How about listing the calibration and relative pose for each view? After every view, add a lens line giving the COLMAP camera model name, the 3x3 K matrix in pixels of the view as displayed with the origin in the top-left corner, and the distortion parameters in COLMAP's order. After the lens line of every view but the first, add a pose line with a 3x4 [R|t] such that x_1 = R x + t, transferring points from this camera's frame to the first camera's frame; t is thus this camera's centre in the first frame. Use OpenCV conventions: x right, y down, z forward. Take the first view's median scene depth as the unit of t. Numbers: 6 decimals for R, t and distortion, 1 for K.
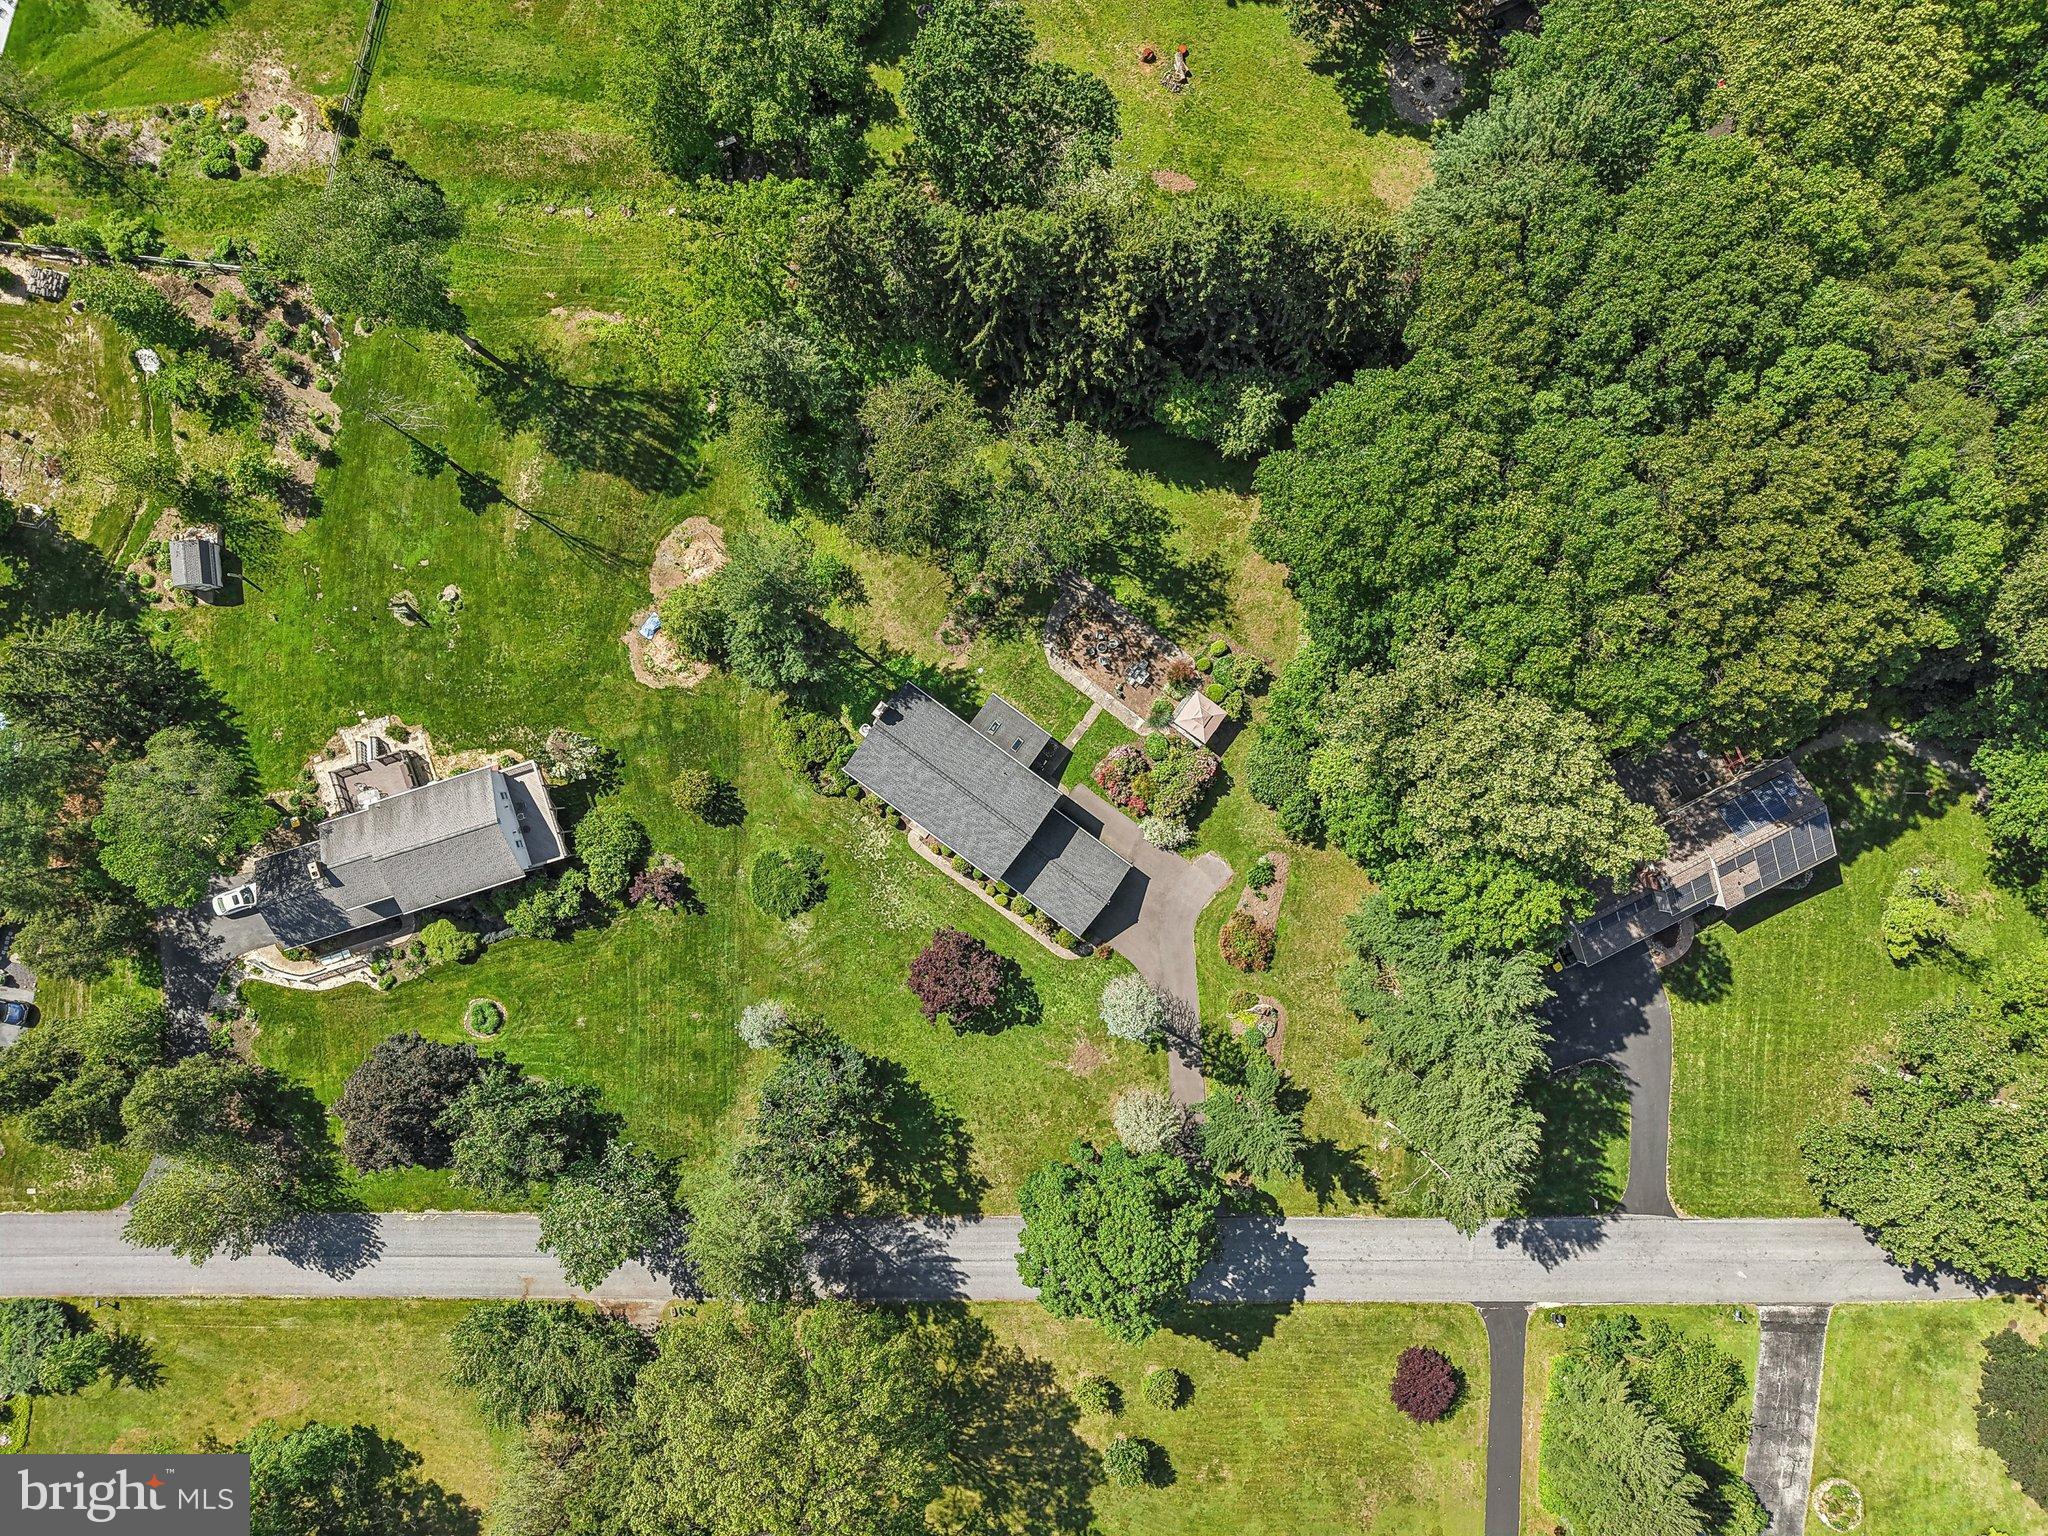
lens RADIAL K [[1378.8, 0, 1022.1], [0, 1378.8, 790.3], [0, 0, 1]] dist [0.015029, -0.002206]
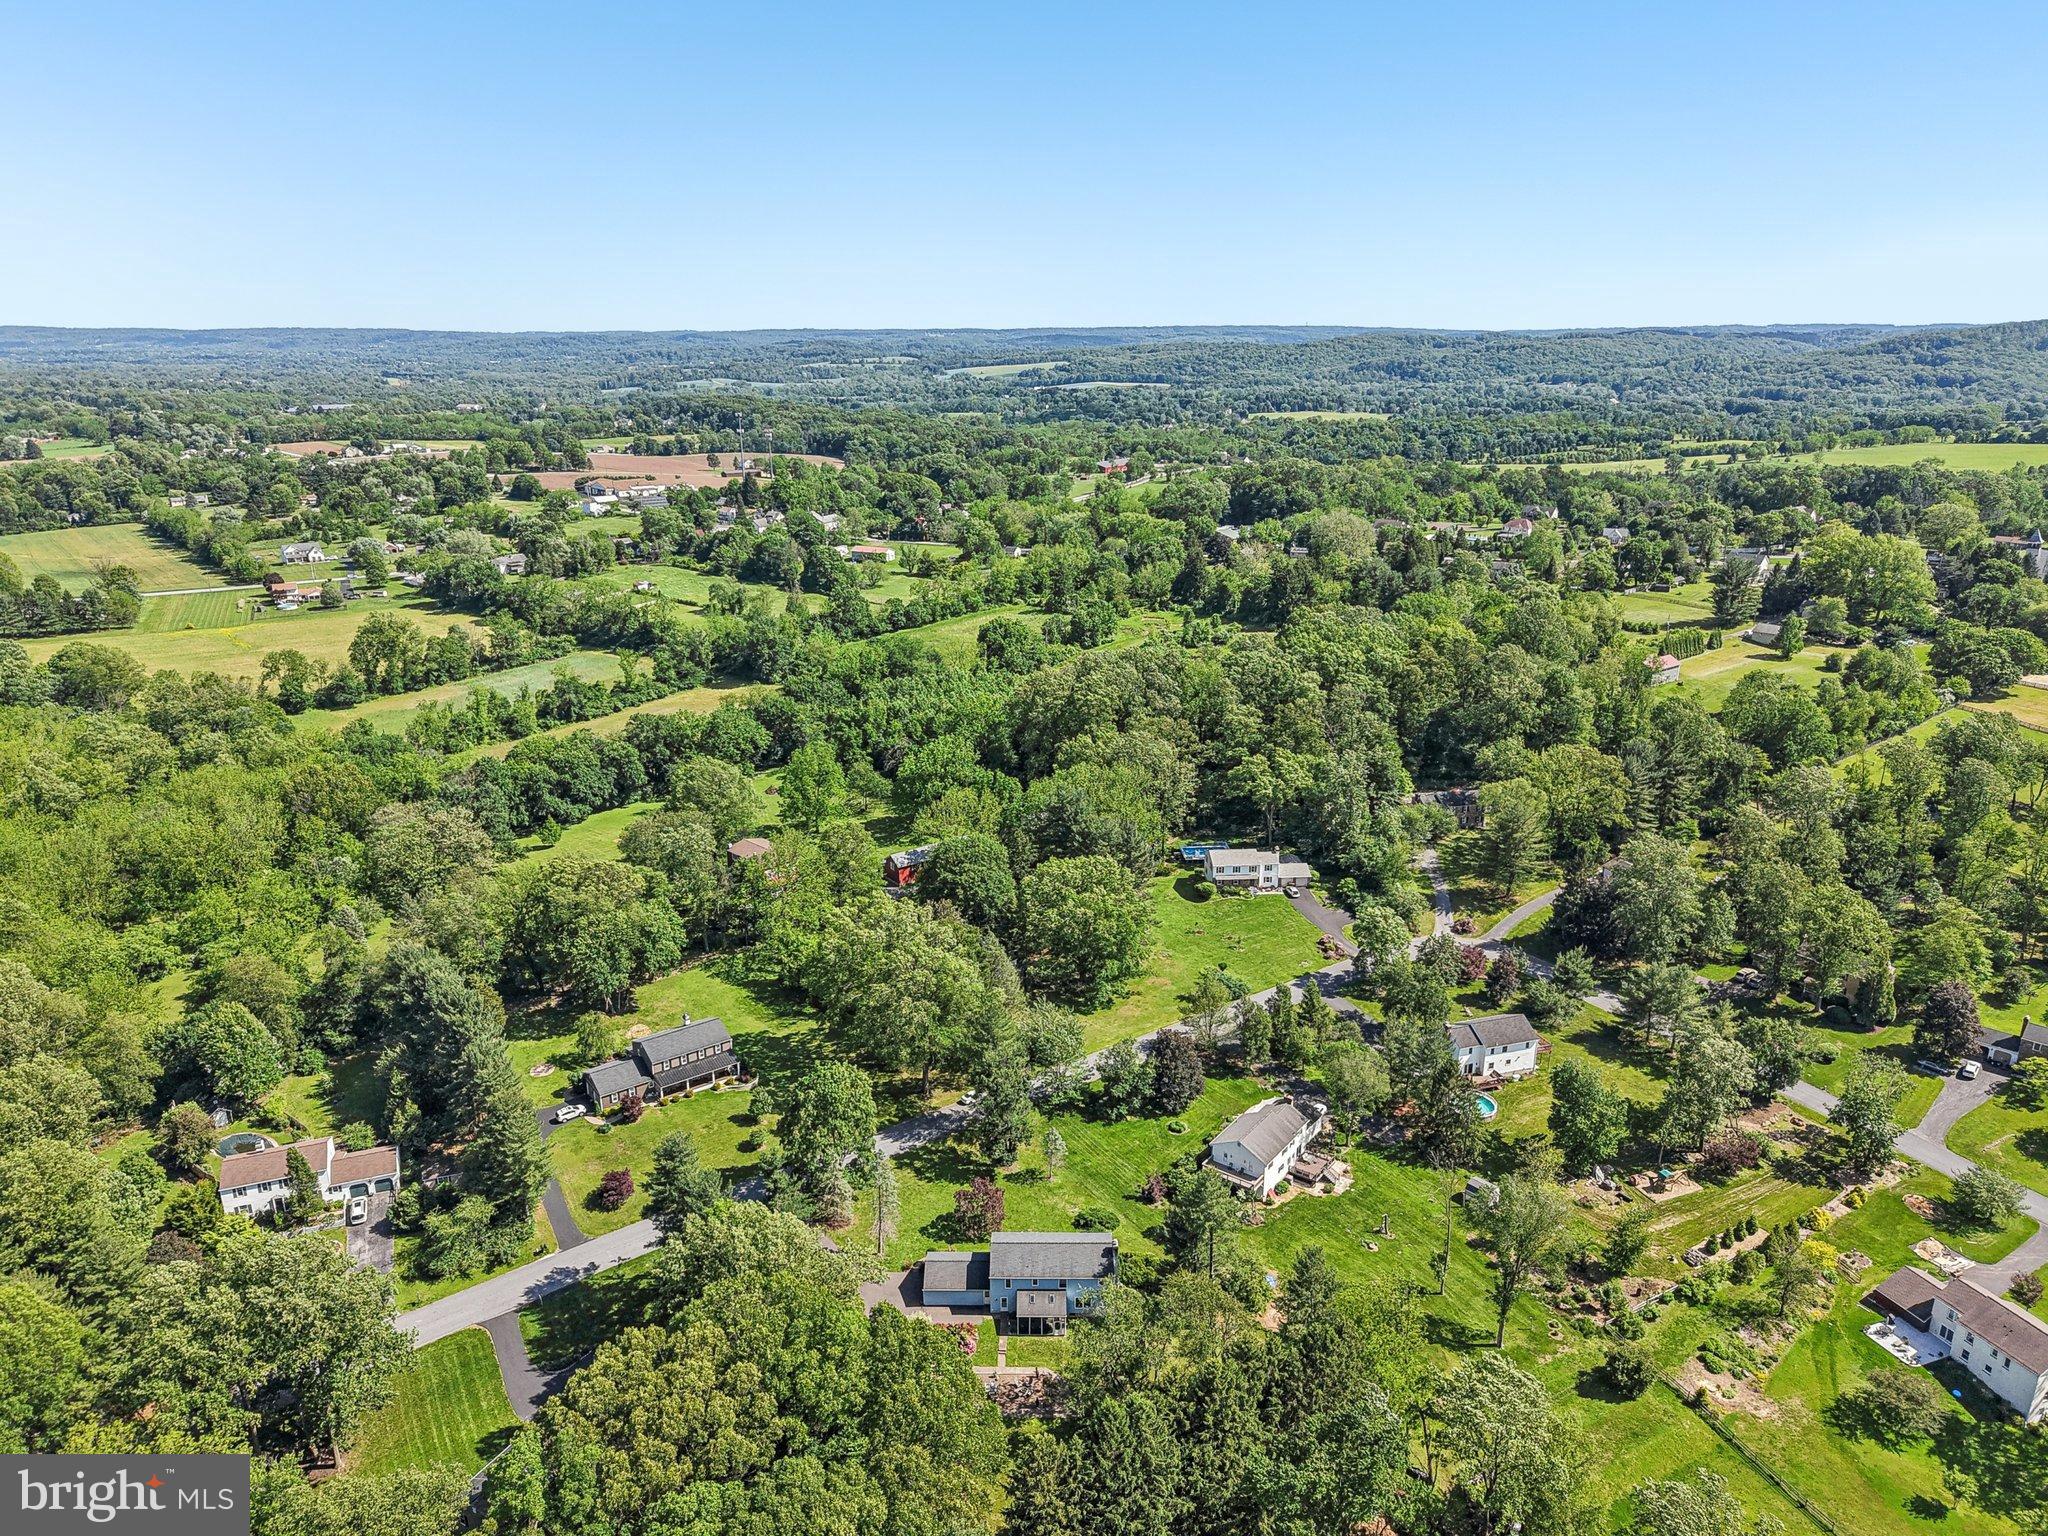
lens RADIAL K [[1360.7, 0, 993.7], [0, 1360.7, 771.1], [0, 0, 1]] dist [0.034902, -0.001158]
pose [[-0.821750, 0.168794, -0.544275, 0.719560], [-0.569800, -0.255837, 0.780945, -0.992490], [-0.007427, 0.951870, 0.306413, -0.004564]]
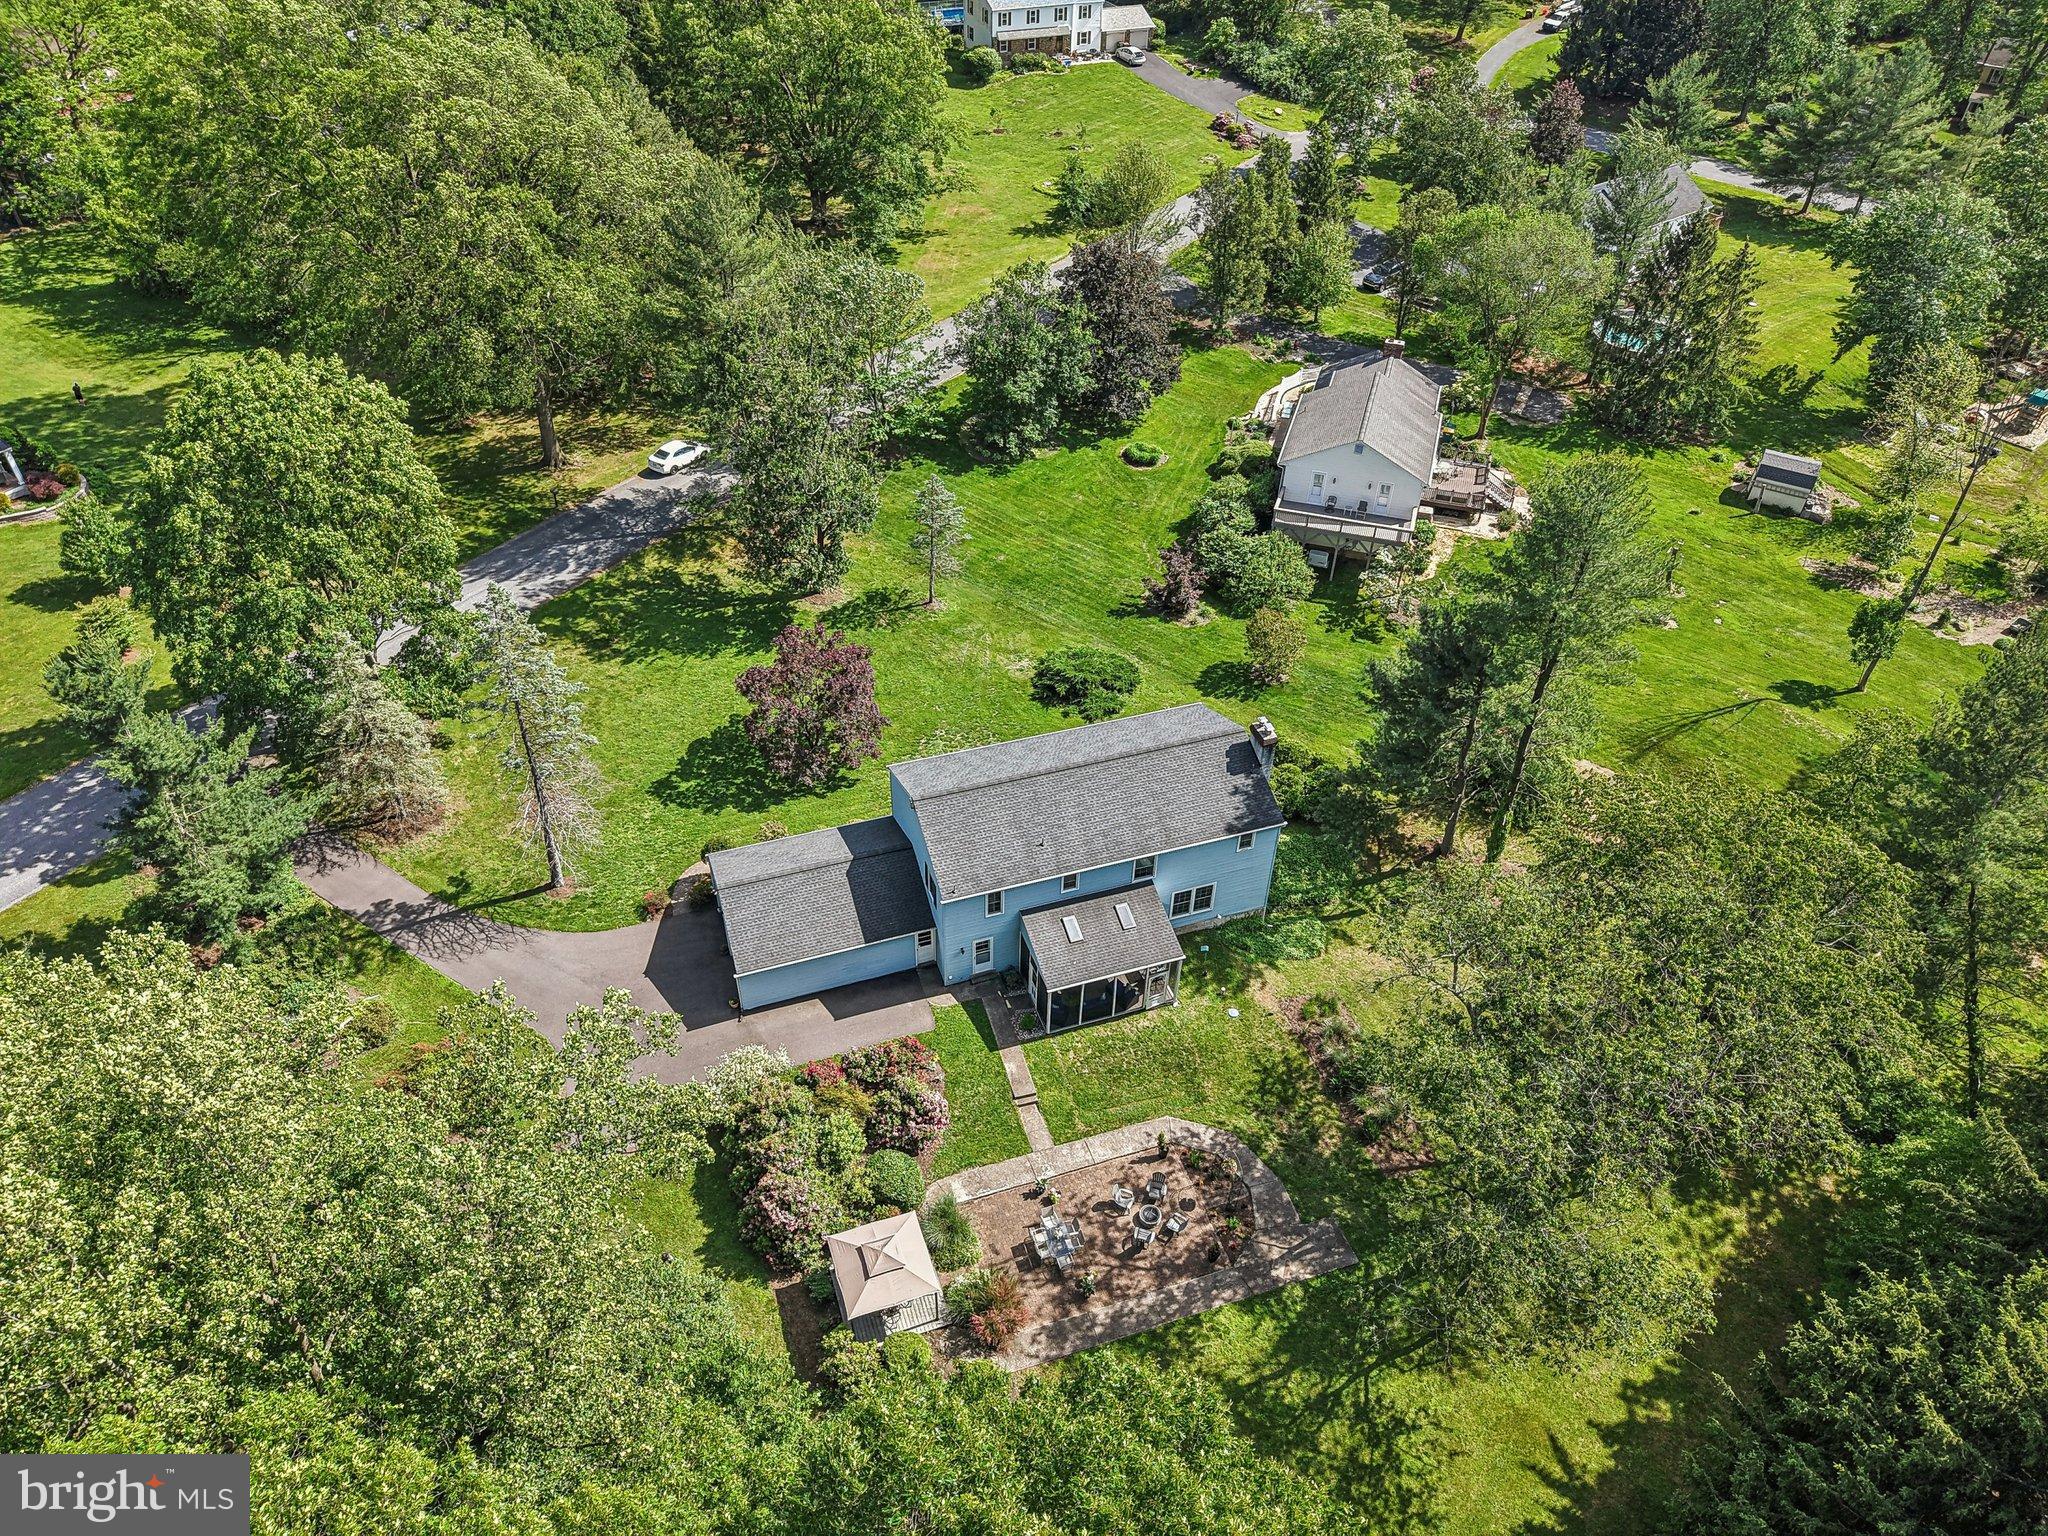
lens RADIAL K [[1369.7, 0, 1015.5], [0, 1369.7, 771.7], [0, 0, 1]] dist [0.029306, -0.031282]
pose [[-0.571595, 0.514483, -0.639208, 0.289434], [-0.819556, -0.396026, 0.414115, -0.194753], [-0.040088, 0.760572, 0.648014, 0.608529]]
